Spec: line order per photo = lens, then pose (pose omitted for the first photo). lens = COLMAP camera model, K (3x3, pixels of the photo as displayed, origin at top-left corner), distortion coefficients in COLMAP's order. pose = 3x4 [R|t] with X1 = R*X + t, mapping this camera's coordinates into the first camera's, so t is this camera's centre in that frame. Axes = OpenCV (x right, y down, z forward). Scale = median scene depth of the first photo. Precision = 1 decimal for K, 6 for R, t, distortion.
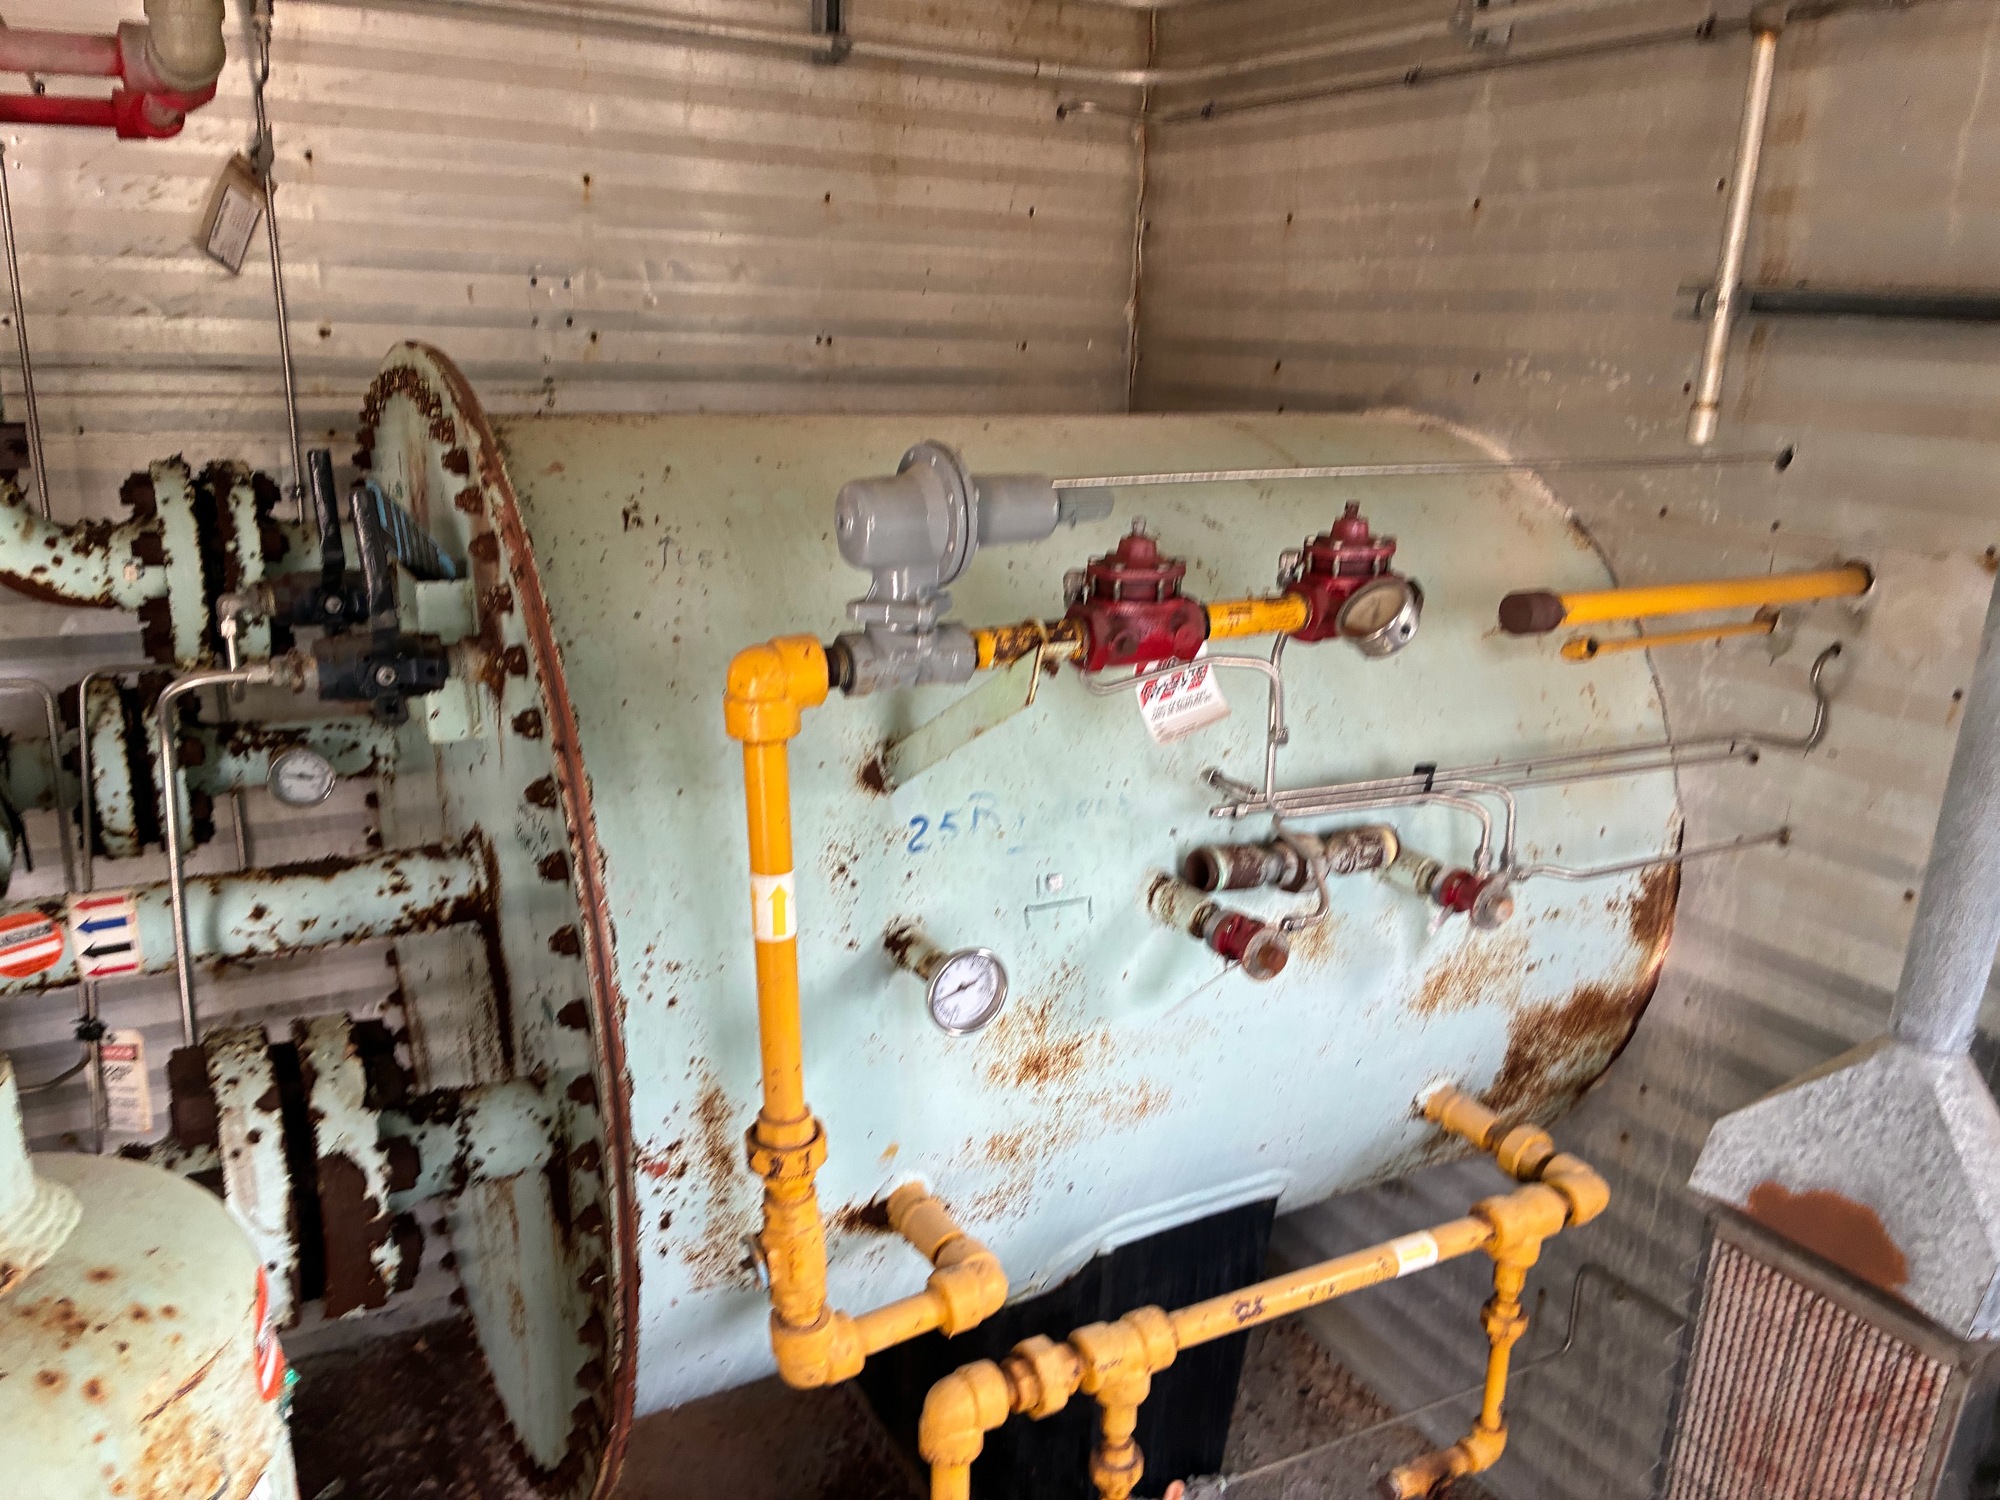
lens RADIAL K [[1501.5, 0, 1012.5], [0, 1501.5, 756.6], [0, 0, 1]] dist [0.053883, -0.064487]
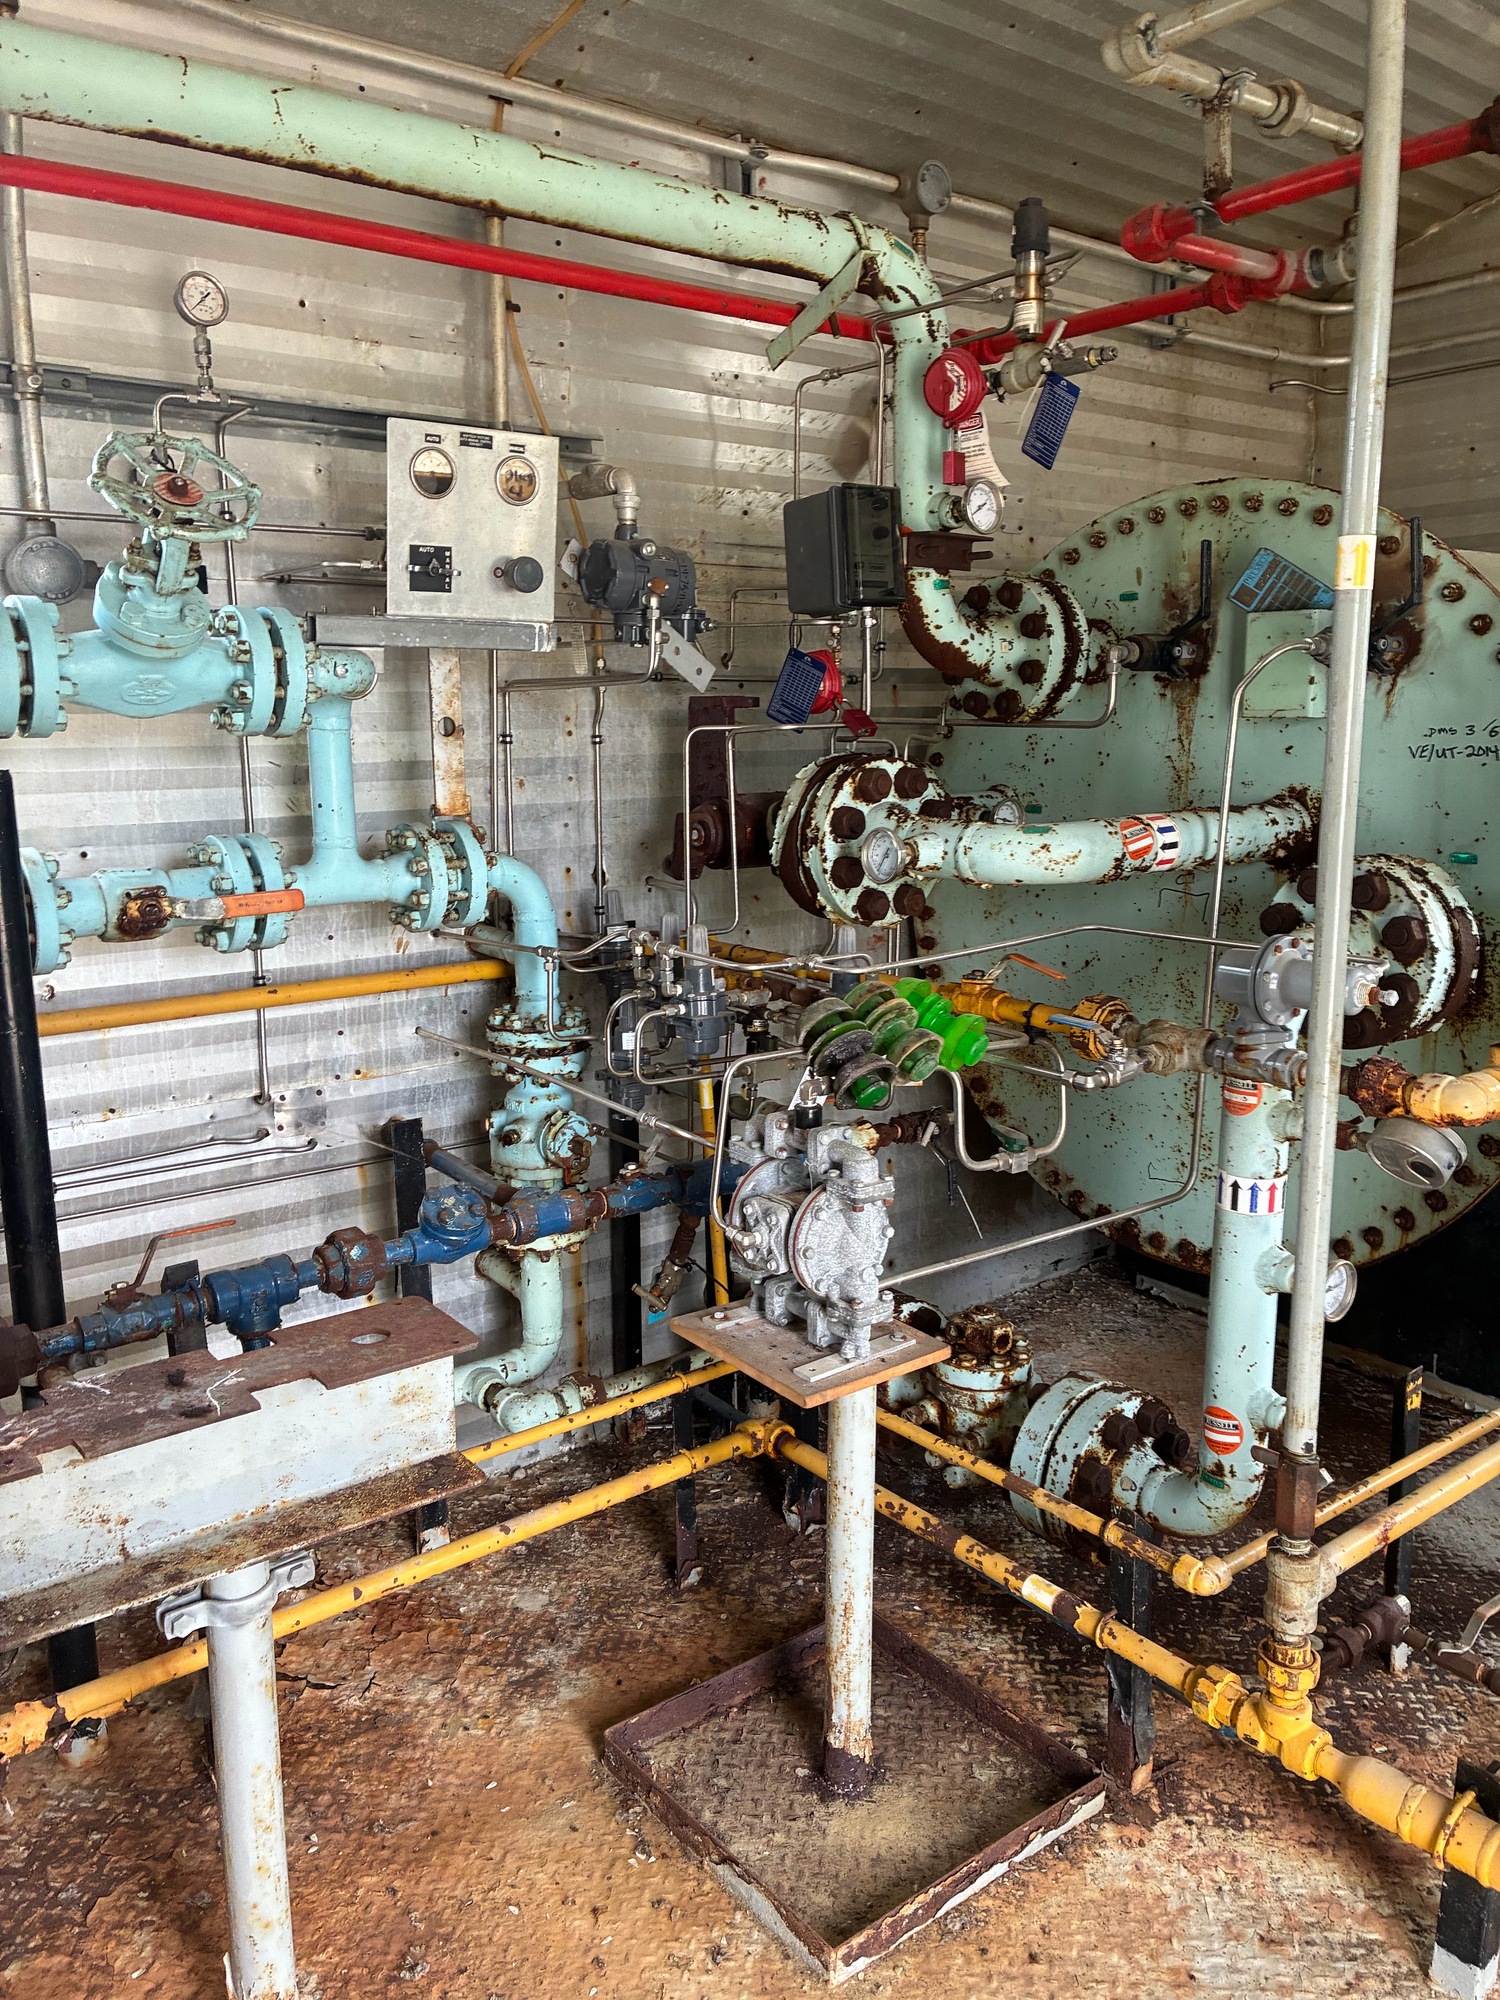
lens RADIAL K [[1506.2, 0, 750.0], [0, 1506.2, 1000.0], [0, 0, 1]] dist [0.022350, -0.003236]
pose [[0.985853, -0.073343, 0.150716, -1.157761], [0.087583, 0.992073, -0.090117, 0.352251], [-0.142911, 0.102043, 0.984461, -0.387515]]
